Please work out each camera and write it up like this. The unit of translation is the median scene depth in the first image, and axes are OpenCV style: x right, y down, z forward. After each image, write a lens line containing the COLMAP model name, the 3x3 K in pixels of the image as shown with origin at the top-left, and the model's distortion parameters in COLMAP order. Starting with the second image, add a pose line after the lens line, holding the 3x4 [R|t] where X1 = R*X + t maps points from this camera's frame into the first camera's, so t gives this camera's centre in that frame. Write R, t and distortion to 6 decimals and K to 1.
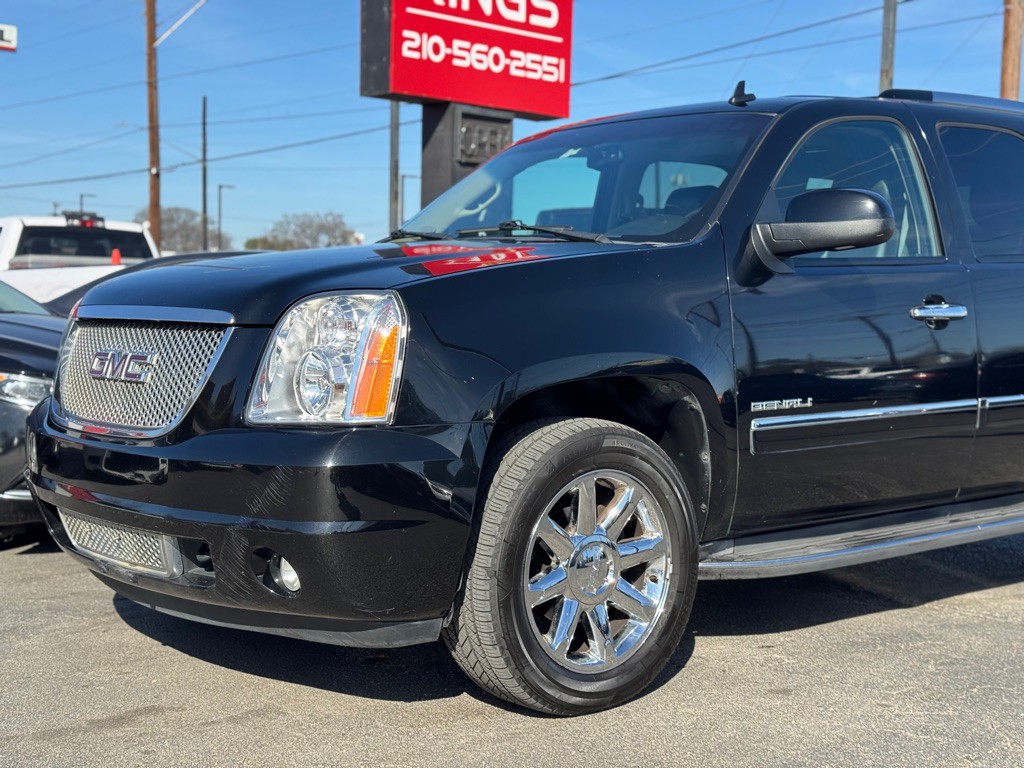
lens RADIAL K [[1438.0, 0, 514.9], [0, 1438.0, 391.3], [0, 0, 1]] dist [0.162388, -0.259858]
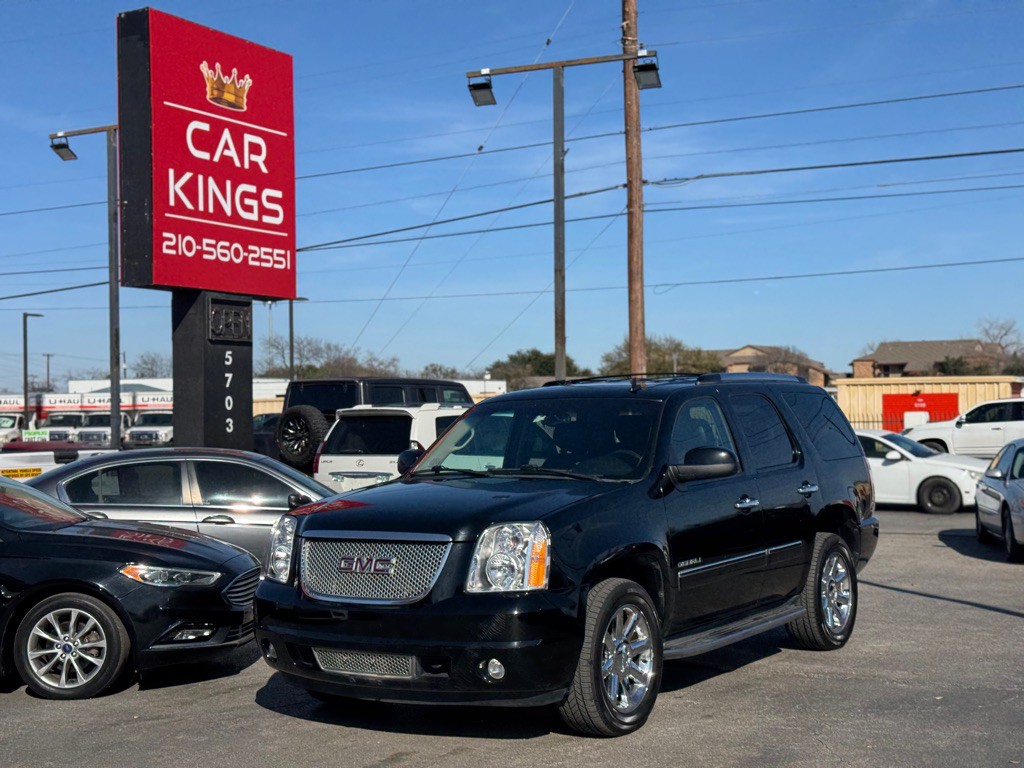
lens RADIAL K [[1433.4, 0, 517.8], [0, 1433.4, 387.8], [0, 0, 1]] dist [0.158049, -0.189566]
pose [[0.959349, -0.026893, 0.280937, -0.387144], [0.050345, 0.995791, -0.076594, -0.059710], [-0.277694, 0.087624, 0.956665, -0.525067]]
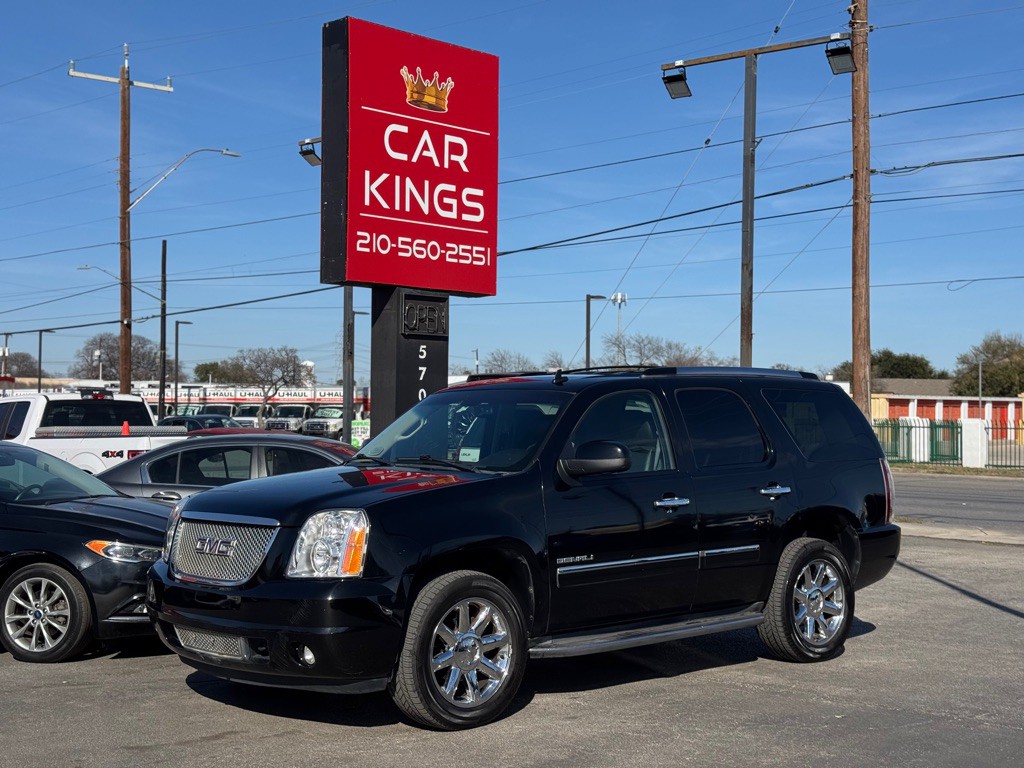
lens RADIAL K [[1433.4, 0, 517.8], [0, 1433.4, 387.8], [0, 0, 1]] dist [0.158049, -0.189566]
pose [[0.999228, -0.010679, 0.037796, 0.032983], [0.013833, 0.996354, -0.084192, -0.038539], [-0.036759, 0.084650, 0.995732, -0.577210]]
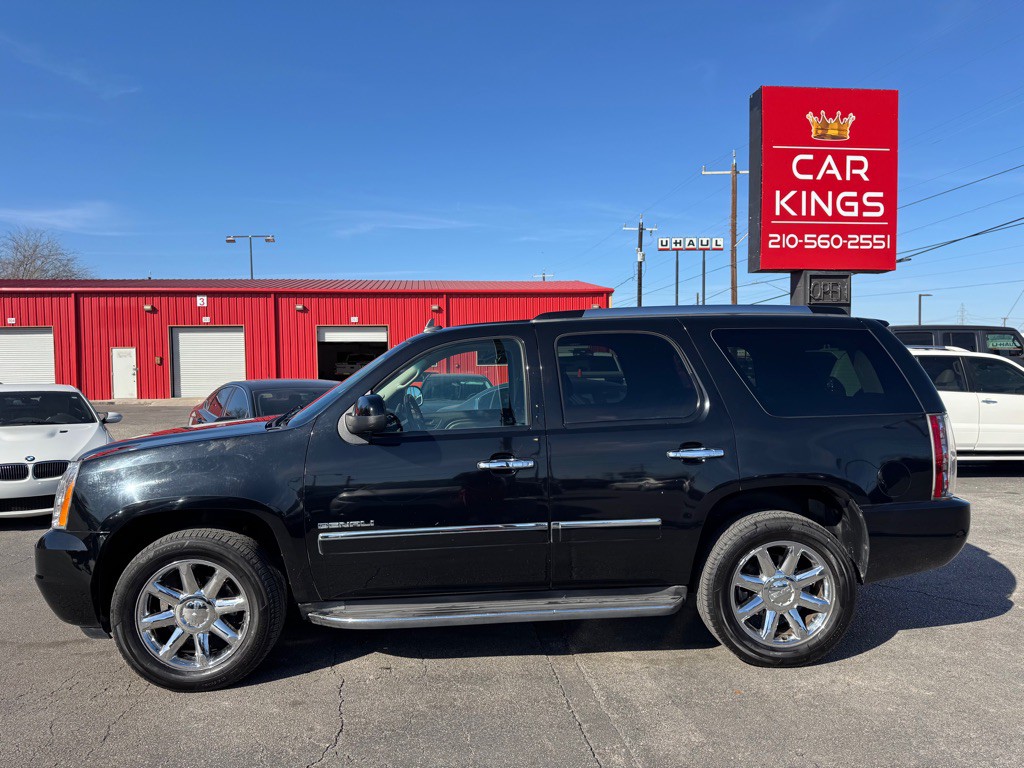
lens RADIAL K [[728.2, 0, 507.8], [0, 728.2, 387.8], [0, 0, 1]] dist [0.025963, -0.029339]
pose [[0.798315, -0.006759, -0.602202, 0.590680], [-0.014465, 0.999433, -0.030392, -0.087820], [0.602066, 0.032973, 0.797765, 0.312412]]
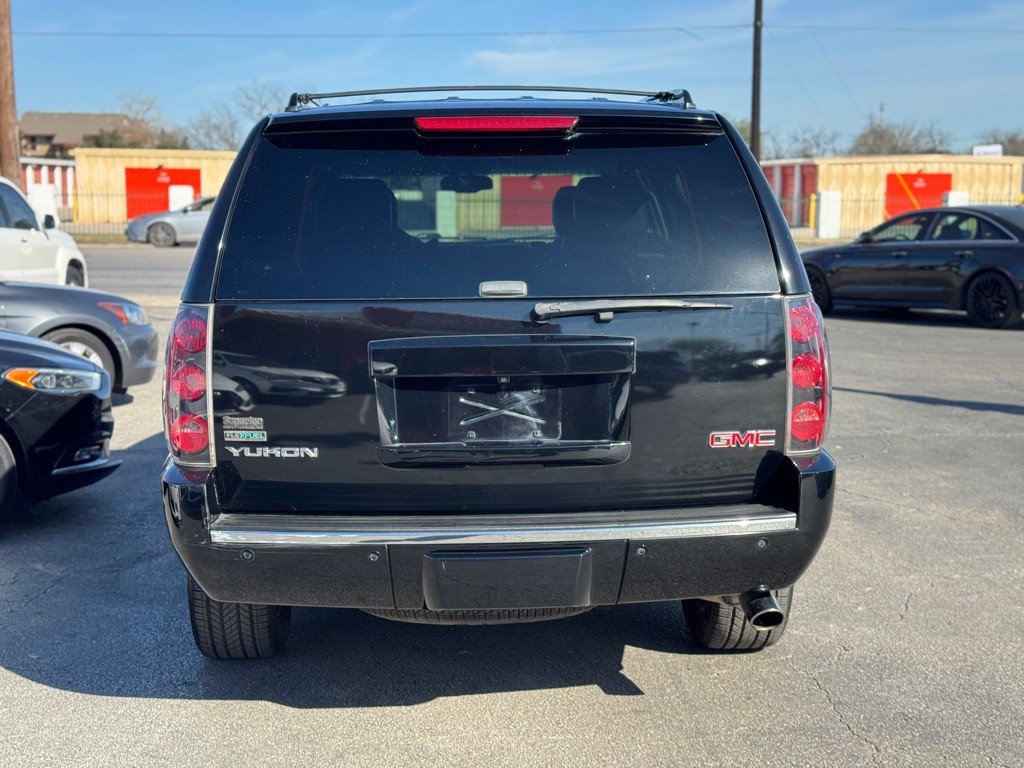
lens RADIAL K [[1433.4, 0, 517.8], [0, 1433.4, 387.8], [0, 0, 1]] dist [0.158049, -0.189566]
pose [[0.647867, -0.123508, 0.751674, -0.921034], [0.061585, 0.992031, 0.109922, -0.094592], [-0.759260, -0.024923, 0.650310, -0.023170]]
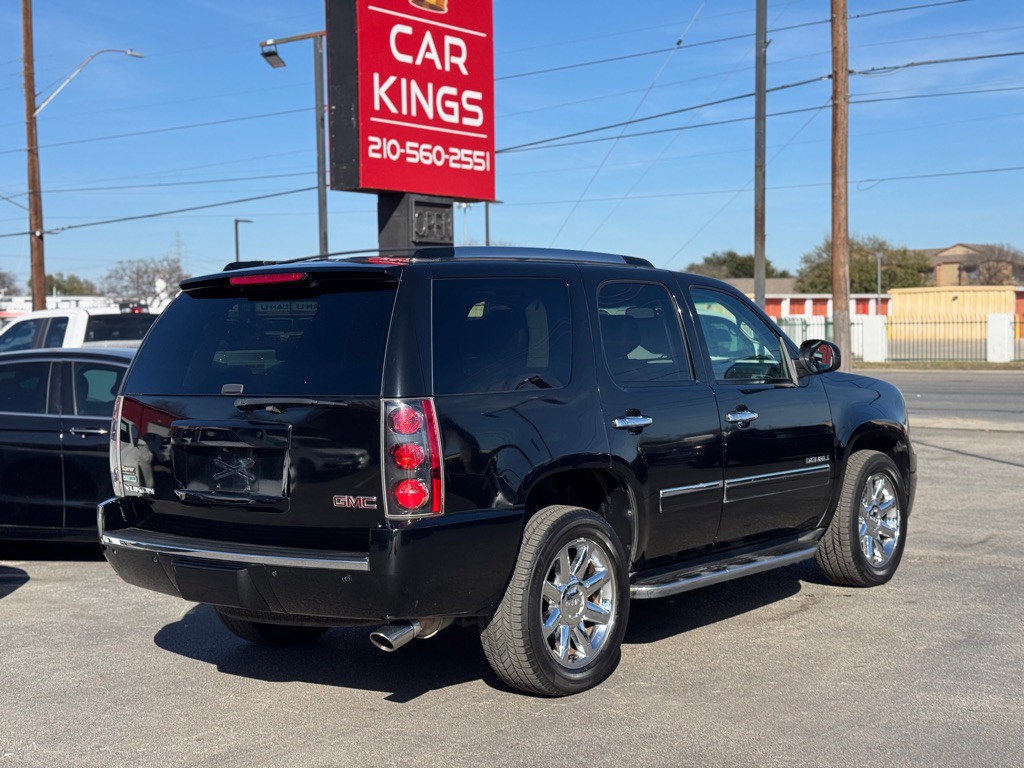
lens RADIAL K [[1438.0, 0, 514.9], [0, 1438.0, 391.3], [0, 0, 1]] dist [0.162388, -0.259858]
pose [[0.988369, -0.041328, 0.146352, -0.409318], [0.043837, 0.998941, -0.013960, -0.046590], [-0.145620, 0.020214, 0.989134, -0.567740]]
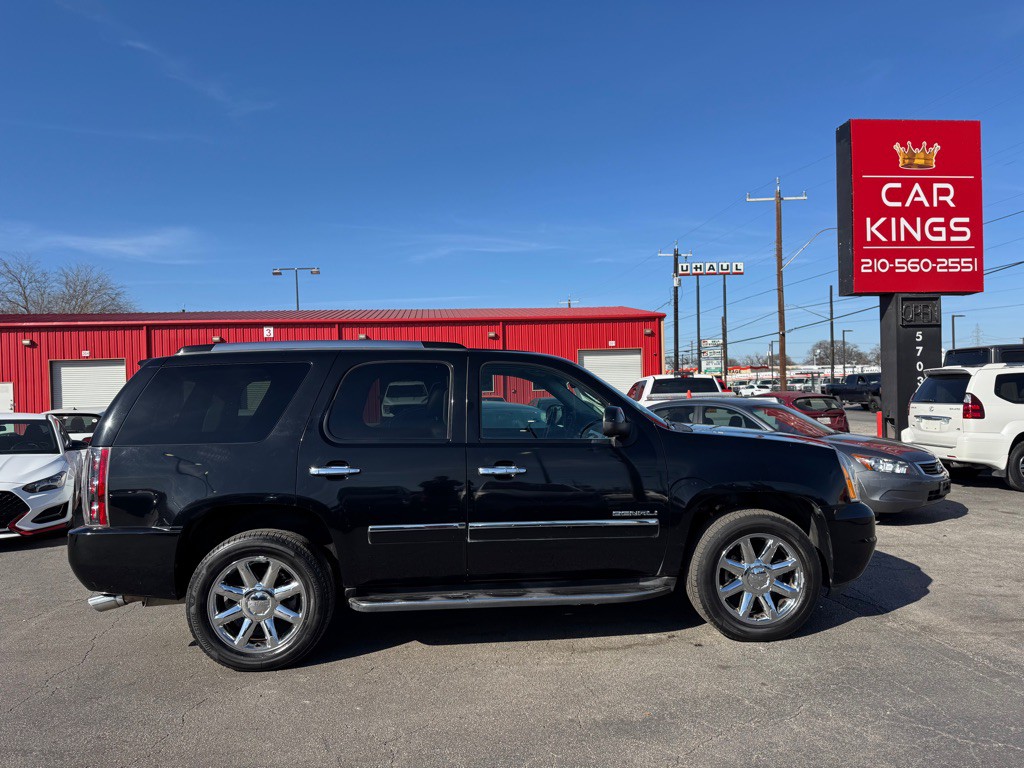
lens RADIAL K [[728.2, 0, 507.8], [0, 728.2, 387.8], [0, 0, 1]] dist [0.025963, -0.029339]
pose [[0.788395, -0.039264, -0.613915, 0.385366], [-0.002304, 0.997766, -0.066772, -0.067643], [0.615165, 0.054057, 0.786543, 0.020415]]
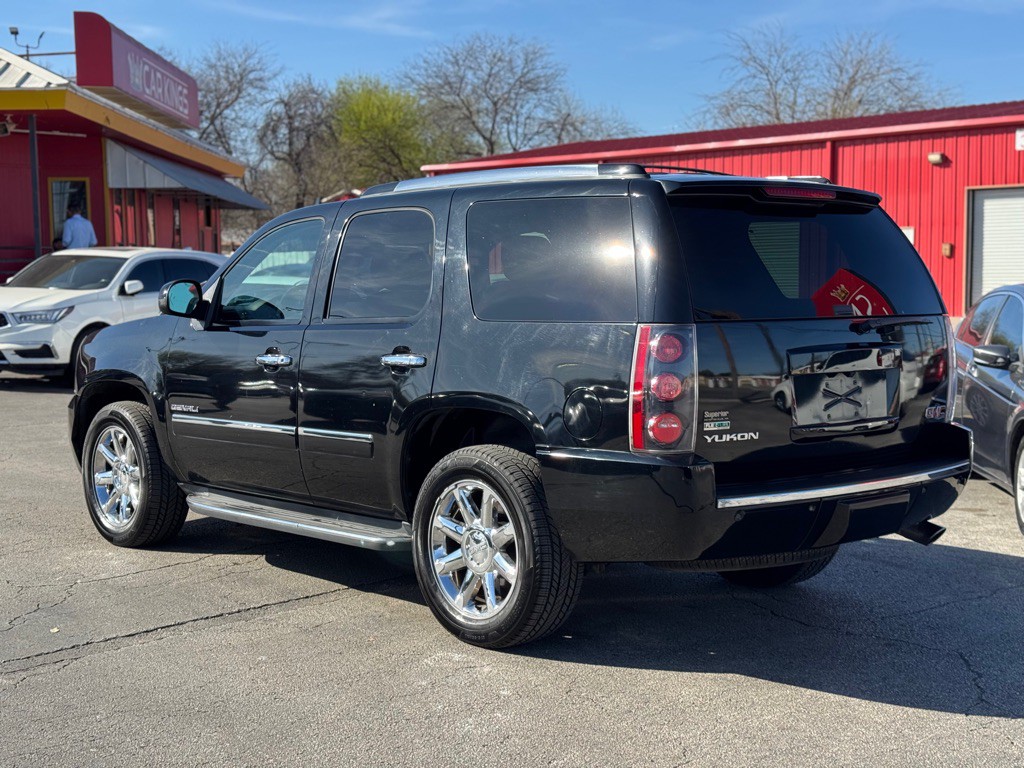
lens RADIAL K [[1438.0, 0, 514.9], [0, 1438.0, 391.3], [0, 0, 1]] dist [0.162388, -0.259858]
pose [[0.031855, 0.066905, -0.997251, 1.435429], [-0.060968, 0.996029, 0.064876, -0.104330], [0.997631, 0.058734, 0.035808, 1.019397]]
